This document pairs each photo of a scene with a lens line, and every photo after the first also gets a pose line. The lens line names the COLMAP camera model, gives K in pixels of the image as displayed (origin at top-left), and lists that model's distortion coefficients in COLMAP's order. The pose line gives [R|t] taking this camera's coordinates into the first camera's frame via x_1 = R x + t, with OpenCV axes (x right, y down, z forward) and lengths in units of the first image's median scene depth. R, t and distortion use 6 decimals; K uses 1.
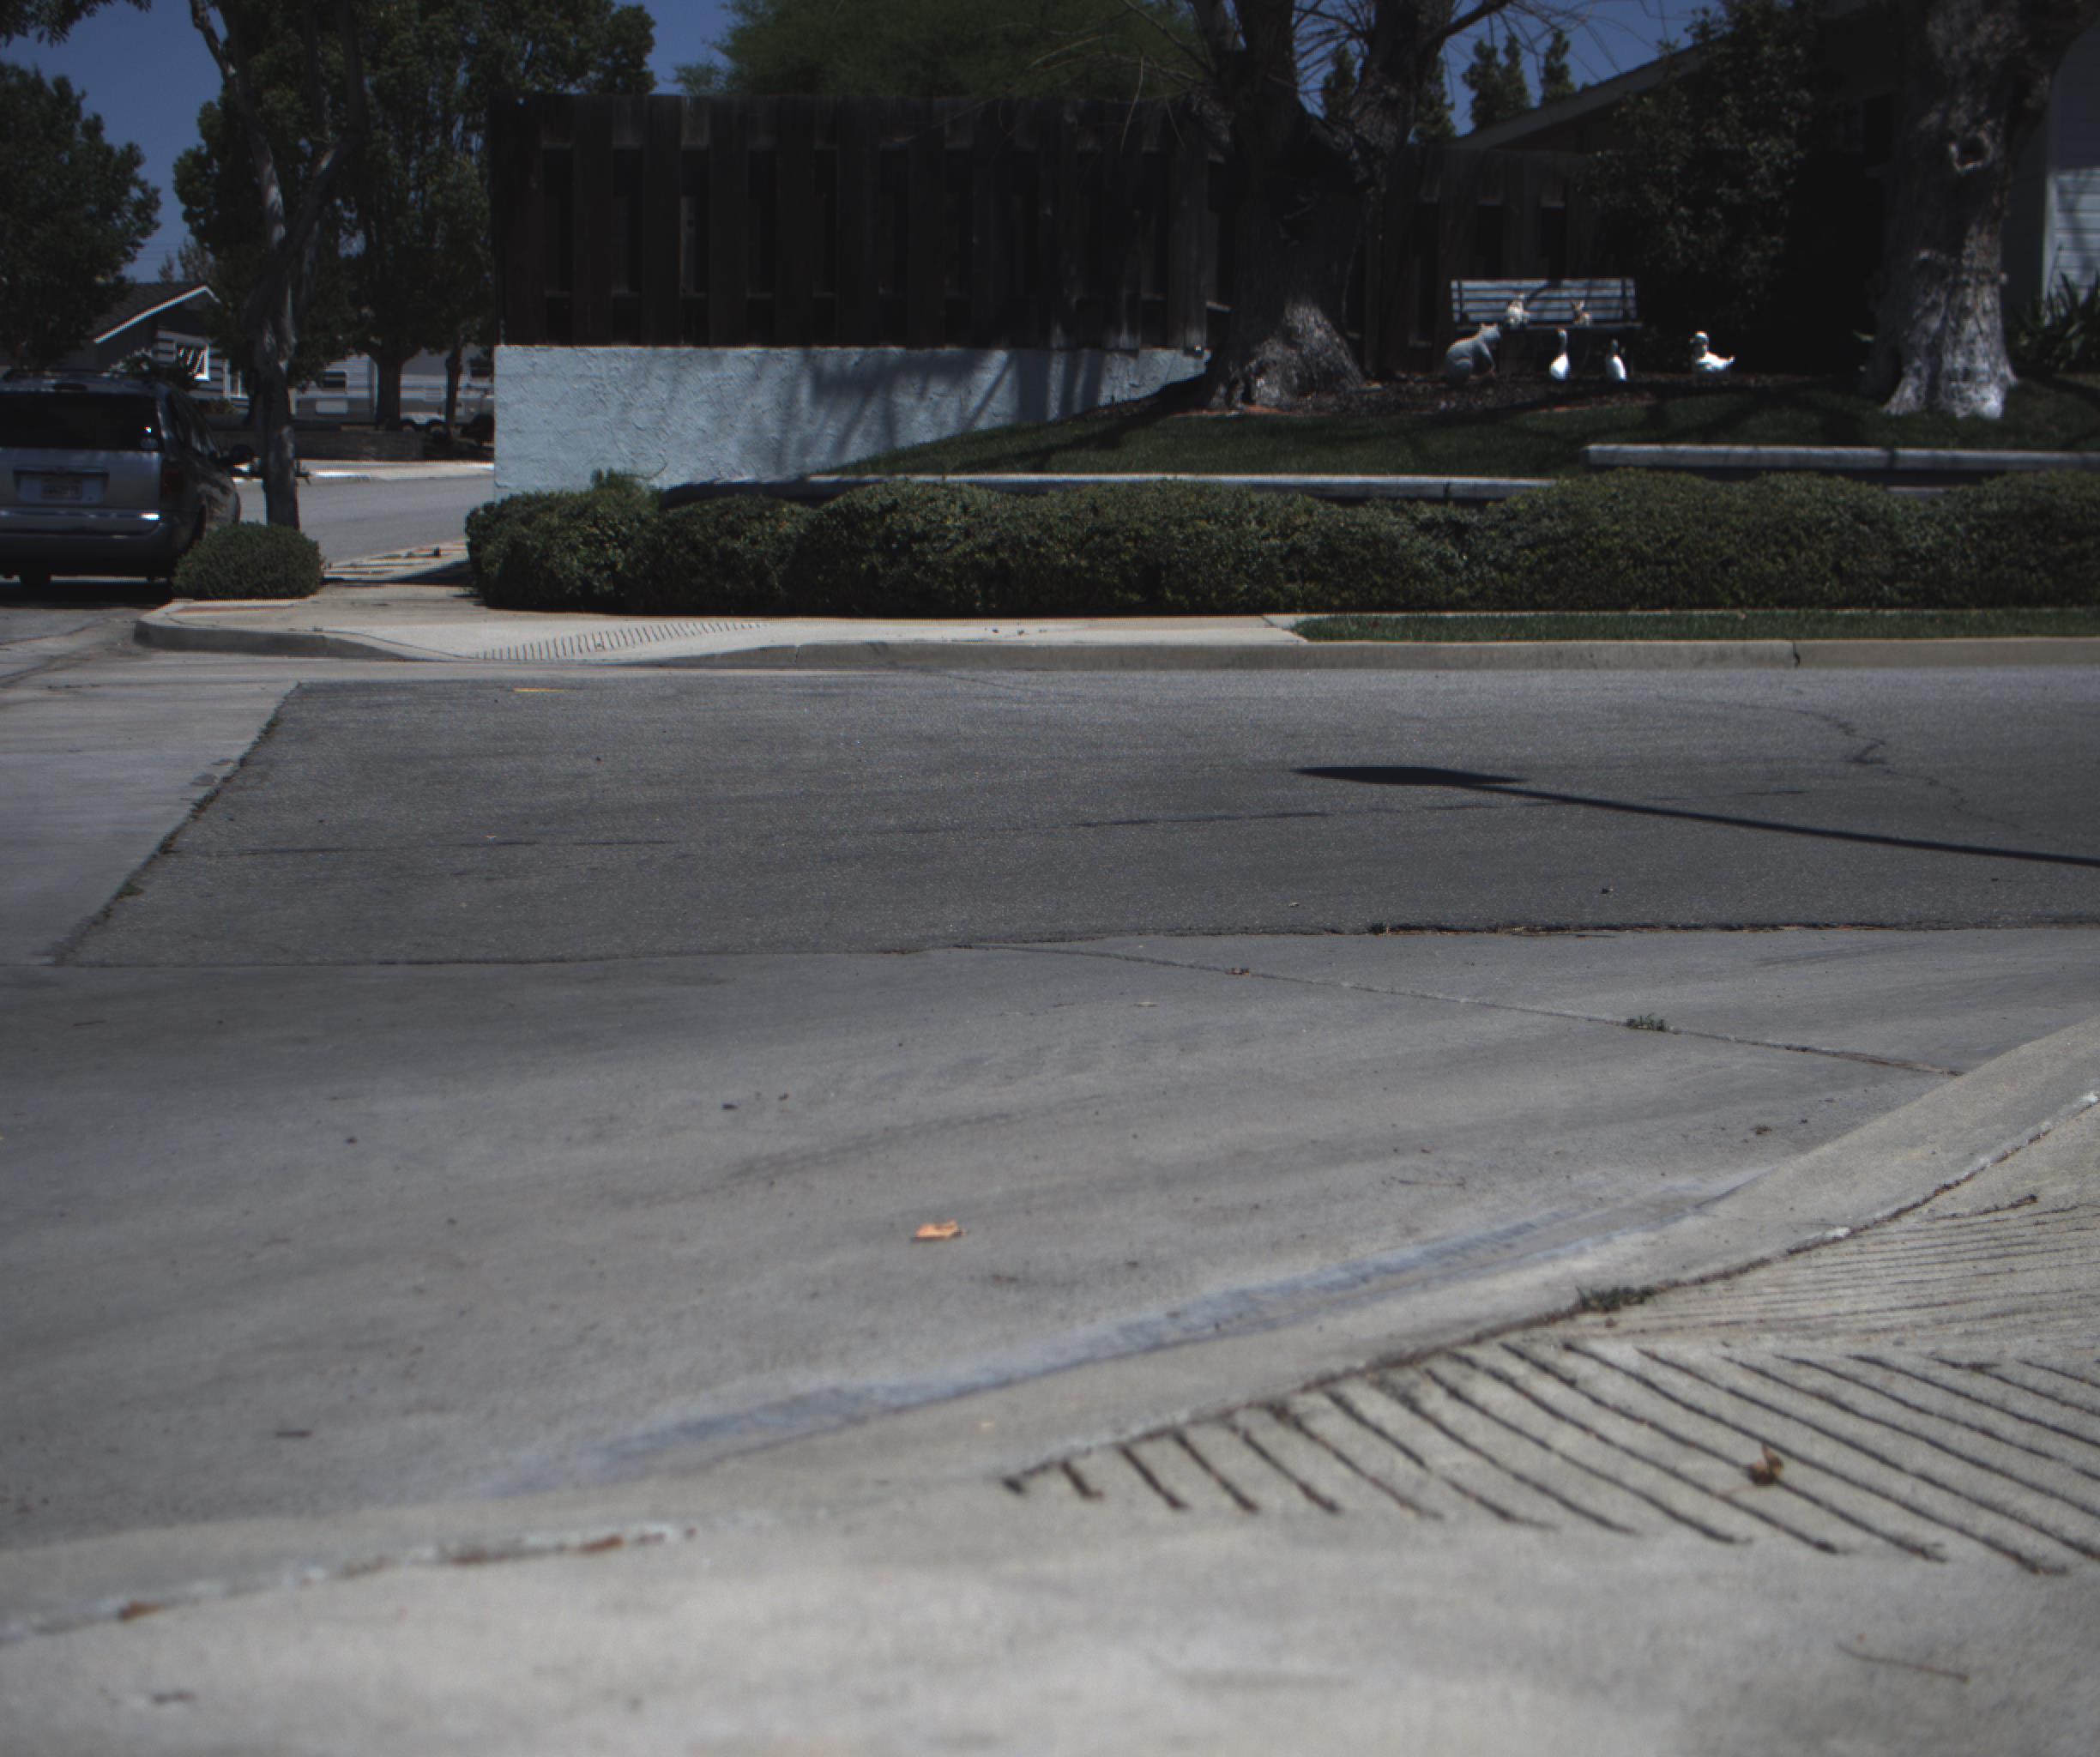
lens RADIAL K [[3904.5, 0, 1022.7], [0, 3904.5, 845.0], [0, 0, 1]] dist [-0.179094, 0.930713]
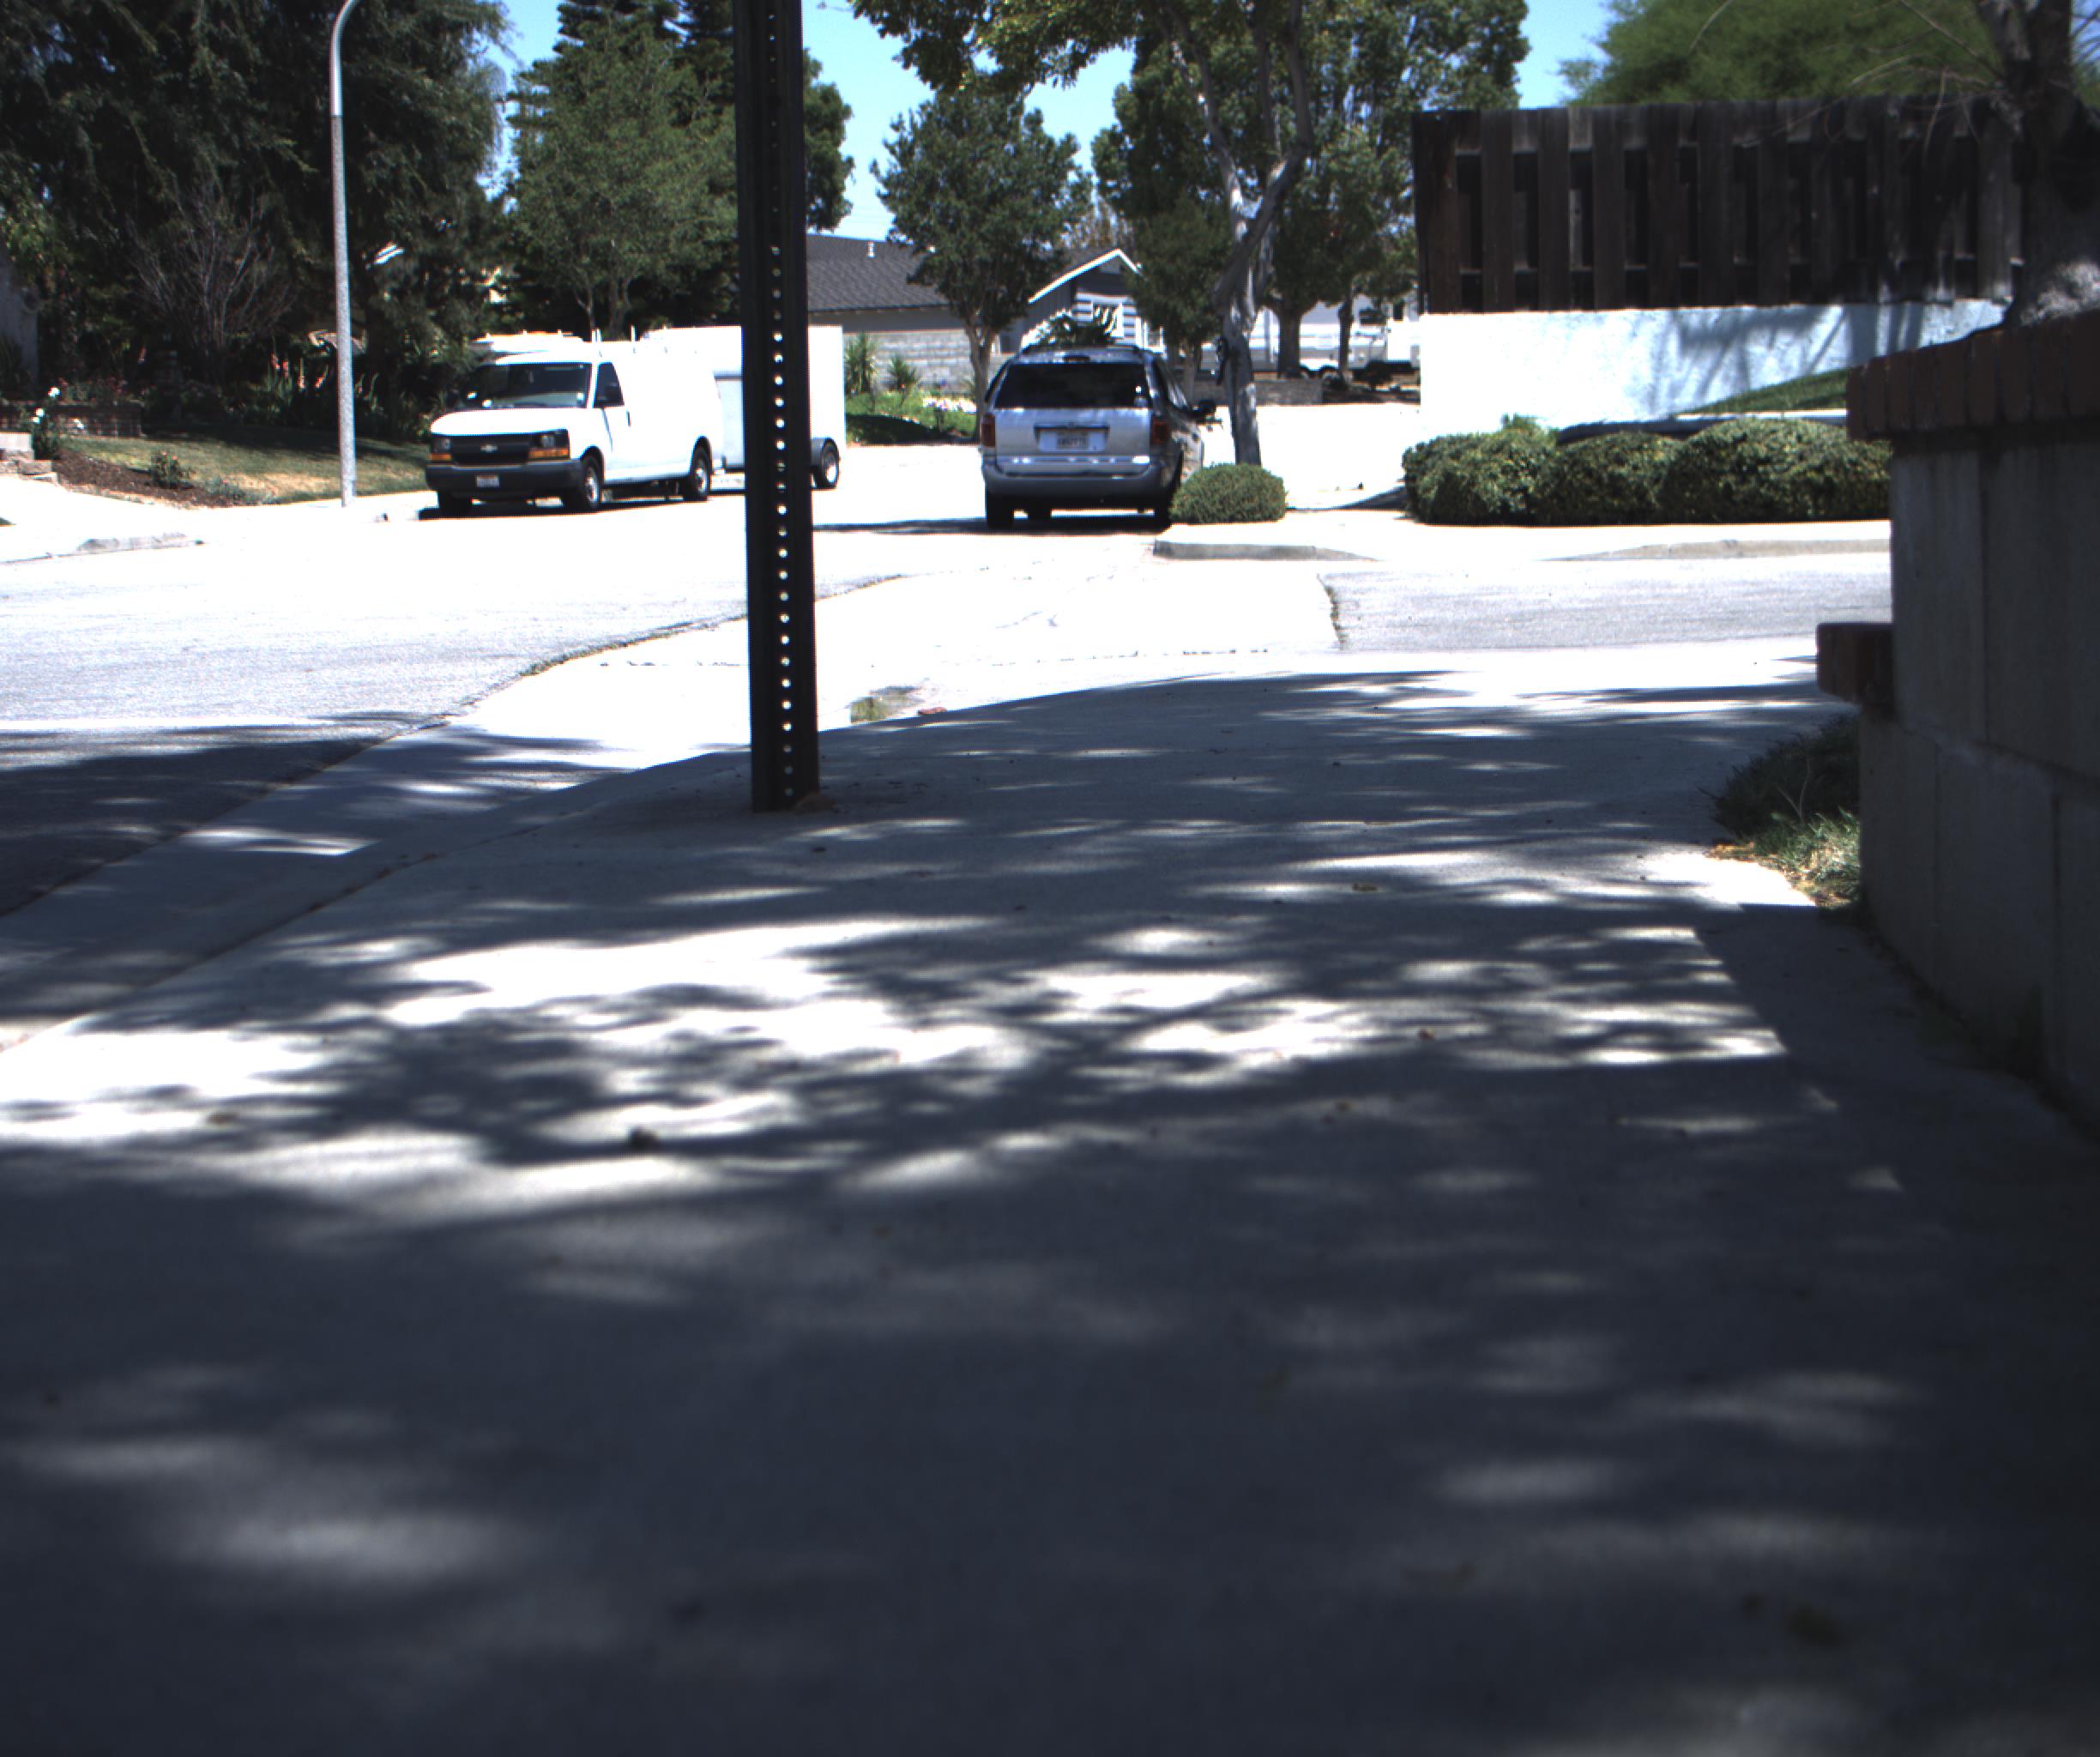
lens RADIAL K [[3904.5, 0, 1022.7], [0, 3904.5, 845.0], [0, 0, 1]] dist [-0.179094, 0.930713]
pose [[0.975014, -0.007217, -0.222027, 0.014702], [0.010800, 0.999830, 0.014931, 0.020992], [0.221882, -0.016956, 0.974926, -0.247009]]
